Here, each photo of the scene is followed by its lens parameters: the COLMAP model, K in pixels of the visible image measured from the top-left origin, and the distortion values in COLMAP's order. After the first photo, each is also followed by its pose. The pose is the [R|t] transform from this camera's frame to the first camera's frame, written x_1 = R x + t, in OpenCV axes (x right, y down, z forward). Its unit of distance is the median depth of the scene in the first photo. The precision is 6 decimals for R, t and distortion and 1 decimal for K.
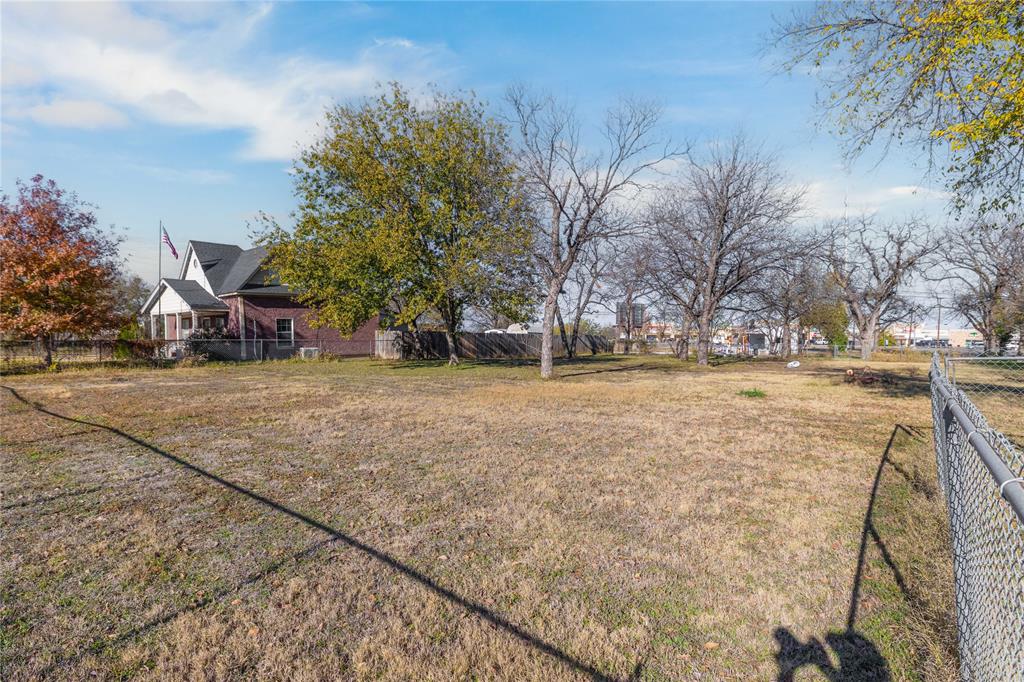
lens RADIAL K [[509.6, 0, 510.6], [0, 509.6, 338.4], [0, 0, 1]] dist [-0.000695, -0.000328]
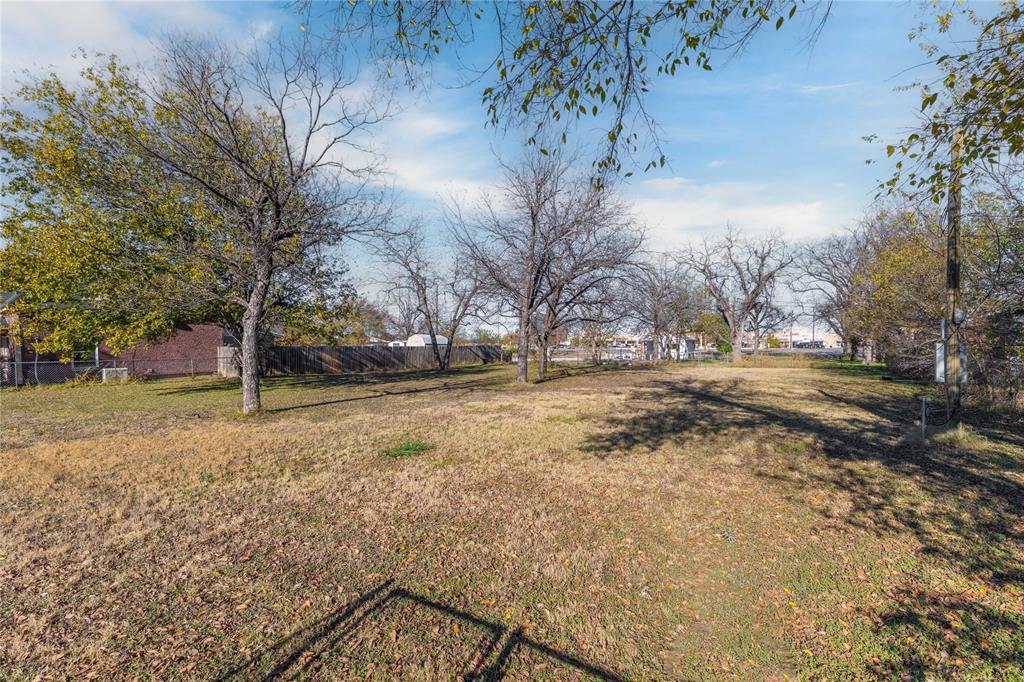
lens RADIAL K [[430.6, 0, 511.0], [0, 430.6, 341.3], [0, 0, 1]] dist [0.001499, 0.000160]
pose [[0.997144, -0.016999, 0.073590, 0.142043], [0.017700, 0.999804, -0.008878, -0.006154], [-0.073425, 0.010155, 0.997249, 0.100545]]
